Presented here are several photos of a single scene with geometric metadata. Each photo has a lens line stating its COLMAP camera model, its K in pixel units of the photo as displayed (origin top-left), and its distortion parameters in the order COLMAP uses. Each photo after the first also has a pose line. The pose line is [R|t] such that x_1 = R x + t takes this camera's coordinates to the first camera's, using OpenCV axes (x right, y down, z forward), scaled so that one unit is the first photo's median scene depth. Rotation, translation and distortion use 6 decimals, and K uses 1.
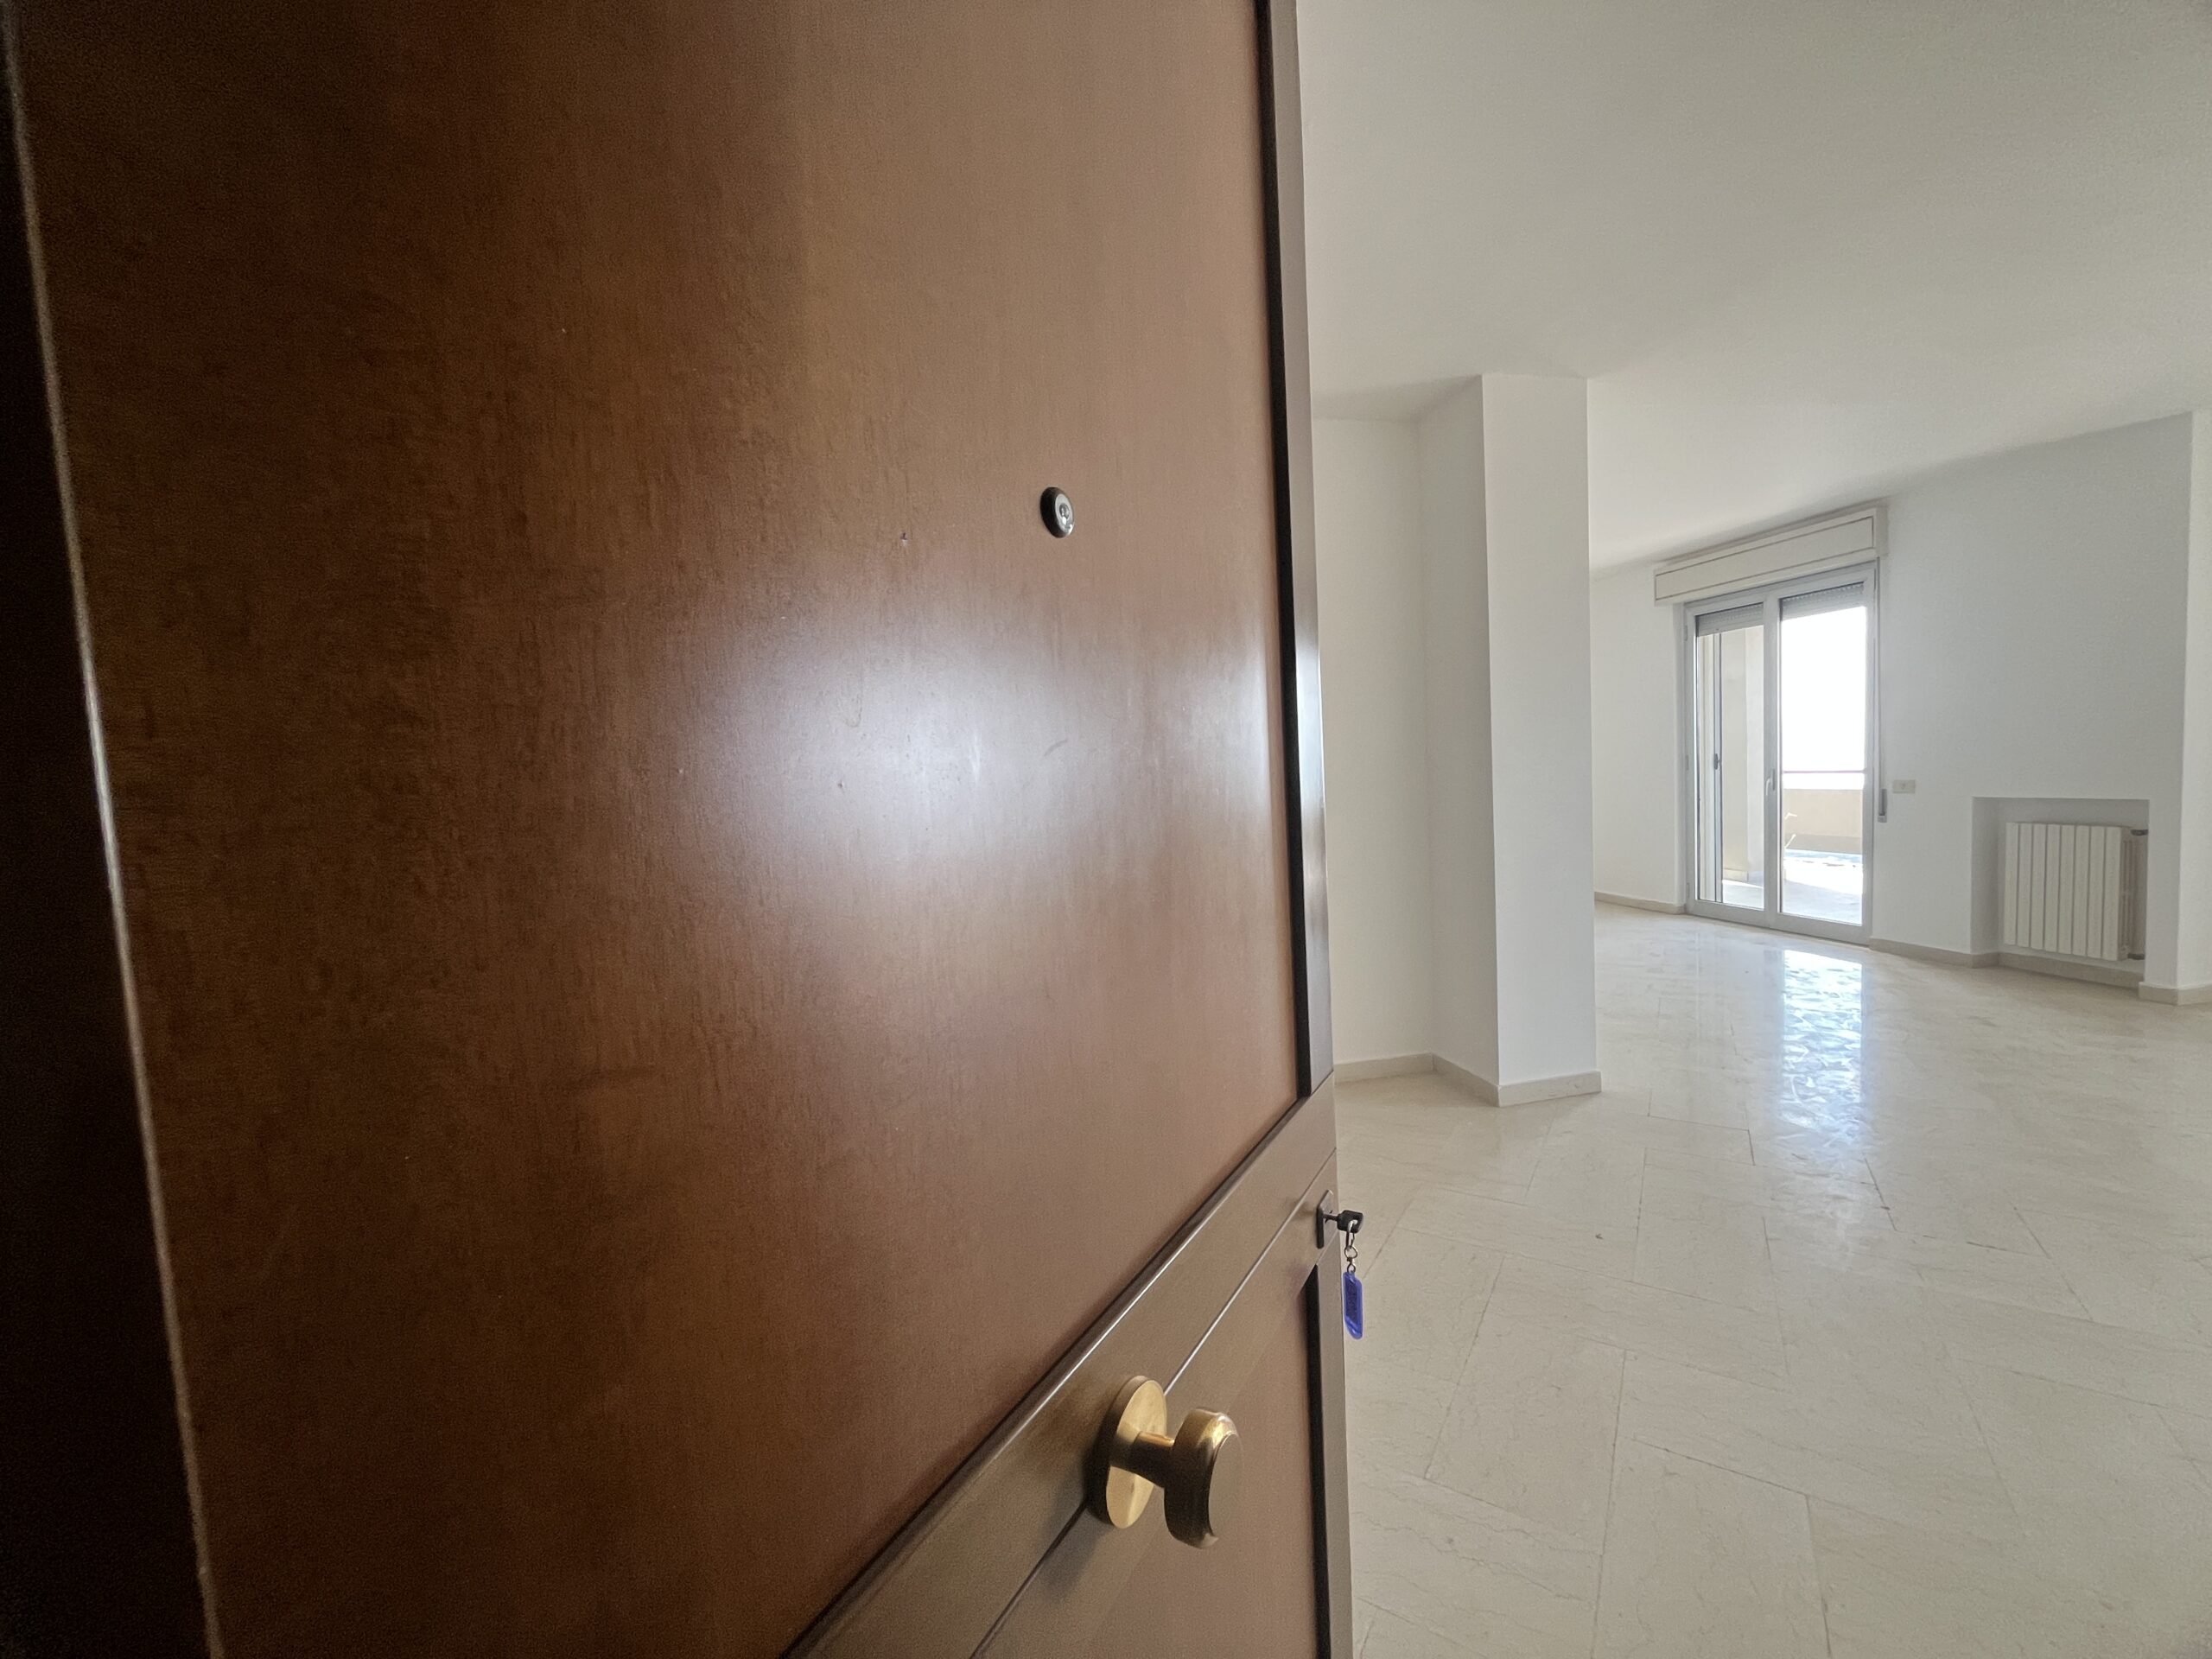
lens RADIAL K [[876.7, 0, 1098.0], [0, 876.7, 826.5], [0, 0, 1]] dist [-0.001814, -0.000608]
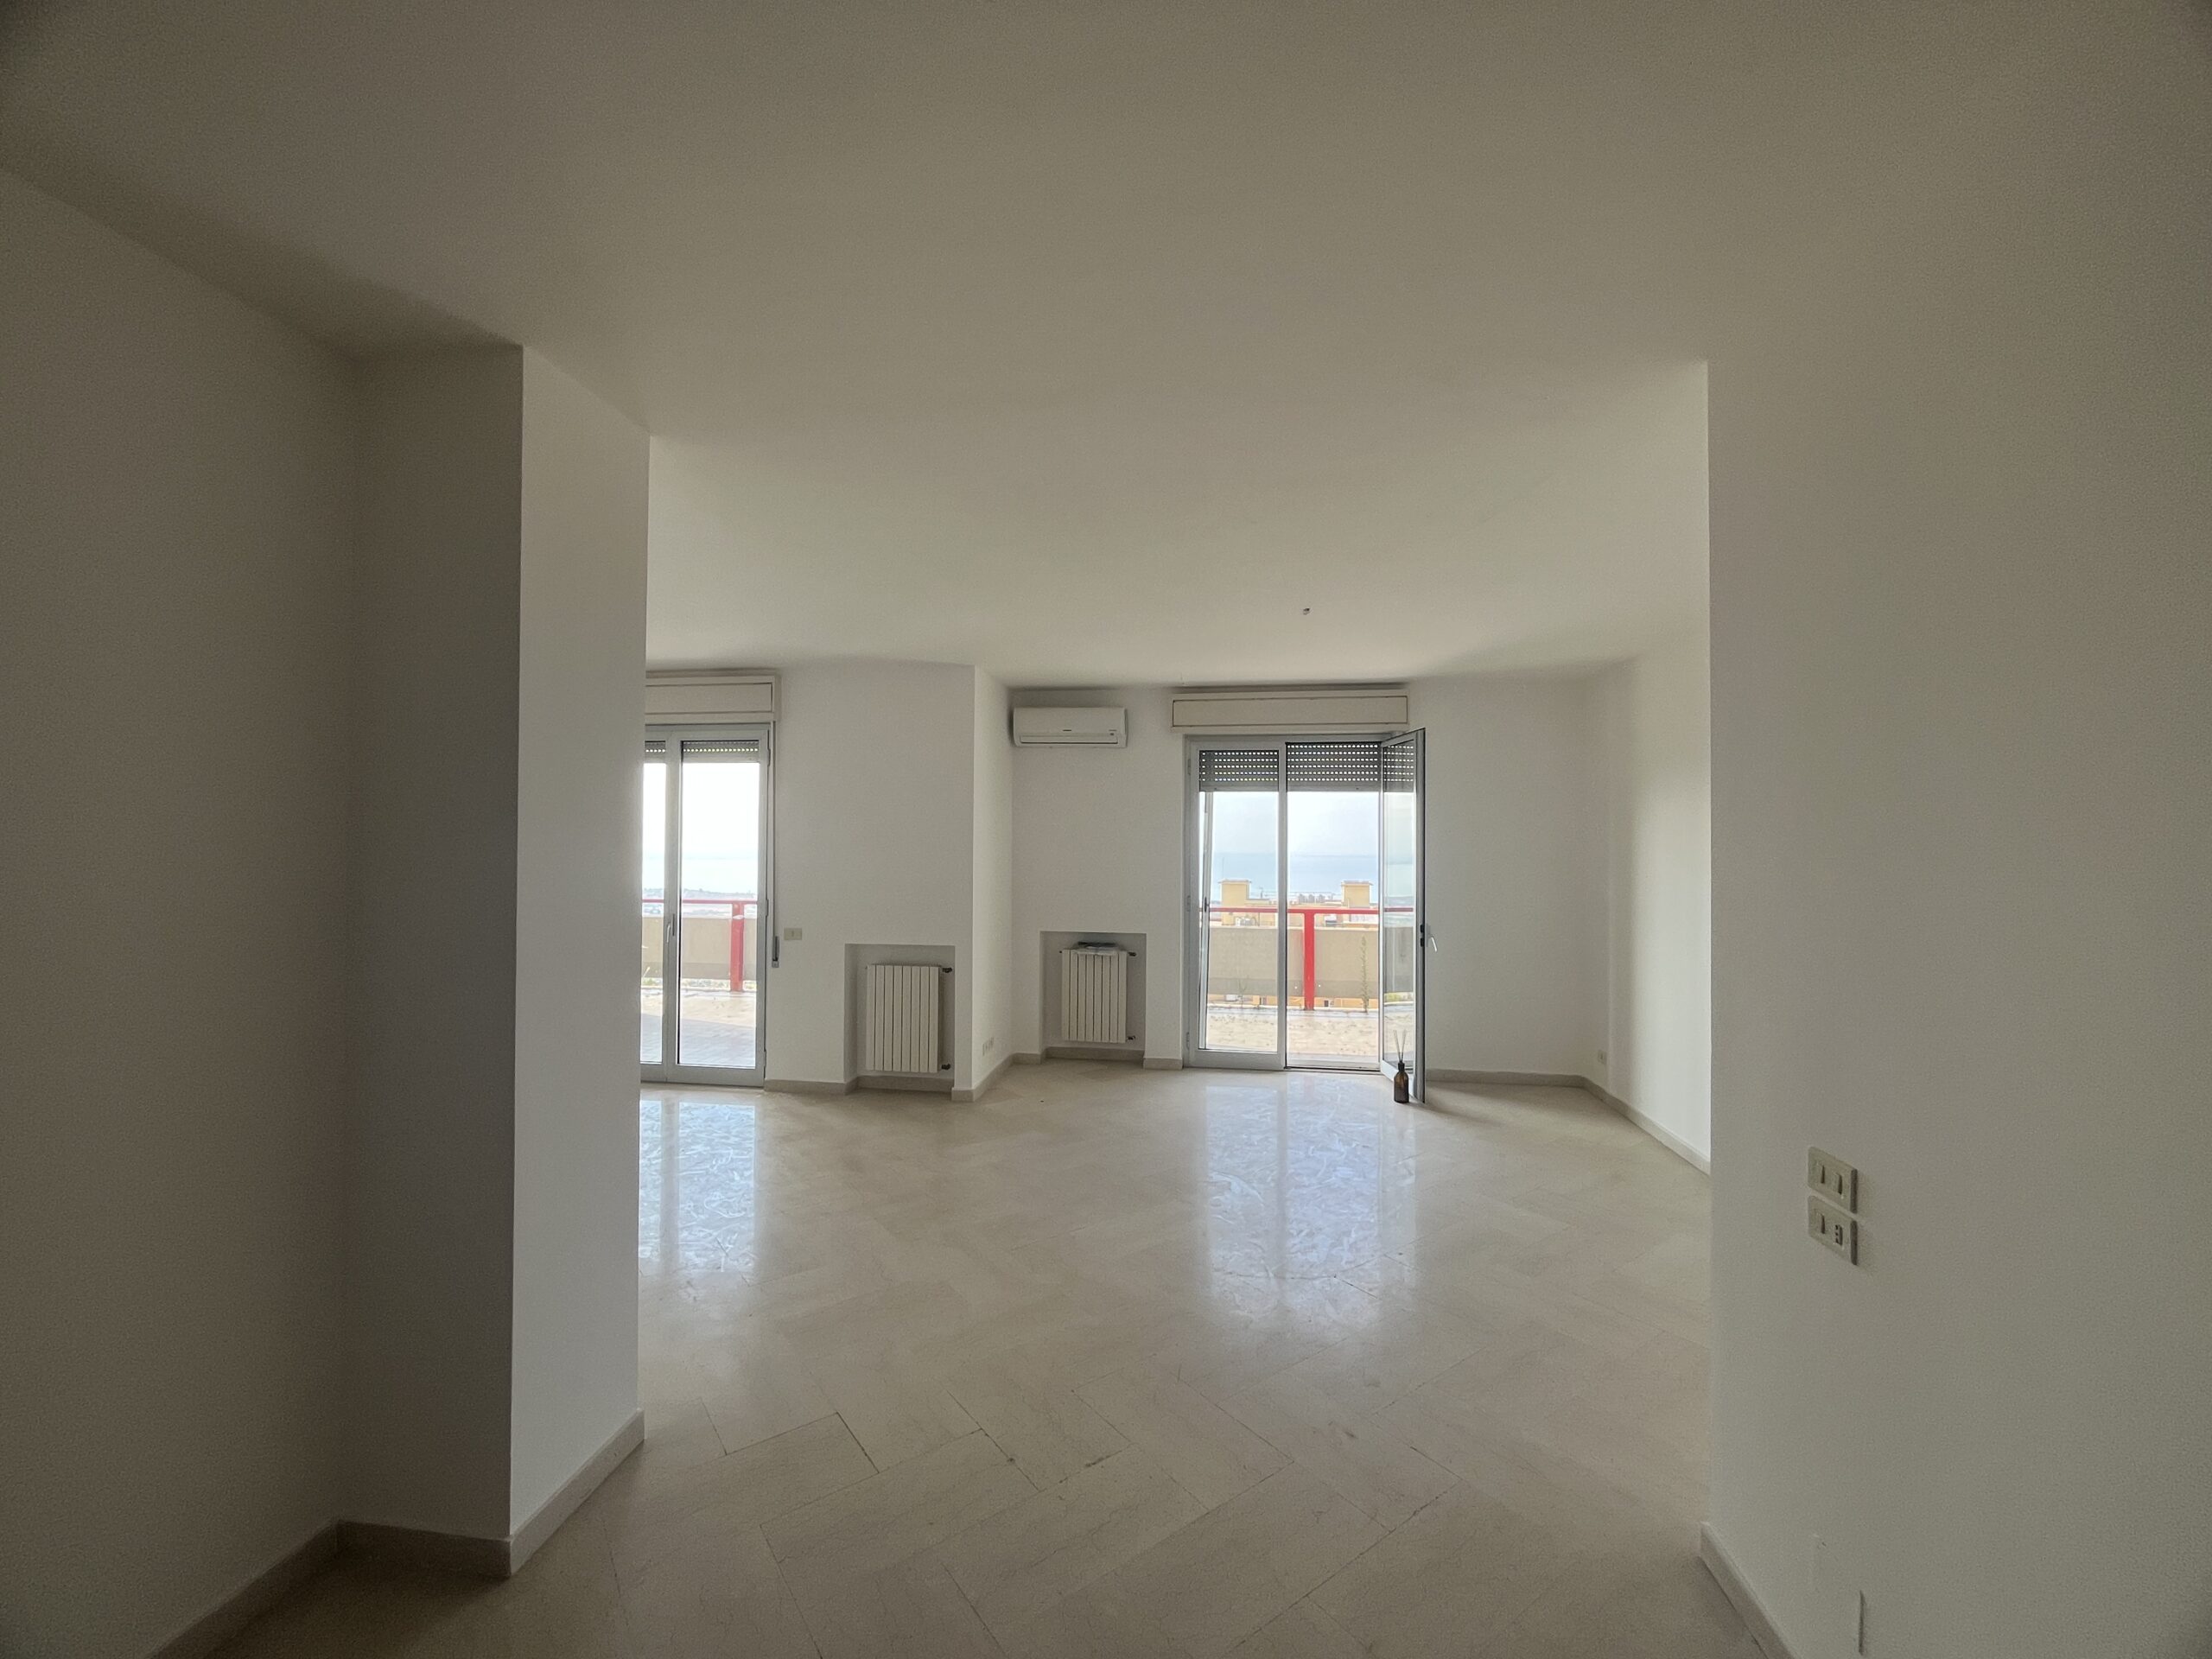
lens RADIAL K [[894.3, 0, 1098.6], [0, 894.3, 825.7], [0, 0, 1]] dist [-0.000645, 0.000069]
pose [[0.345005, 0.072025, 0.935833, 0.005905], [0.041115, 0.994935, -0.091731, -0.061352], [-0.937700, 0.070124, 0.340296, 0.256043]]
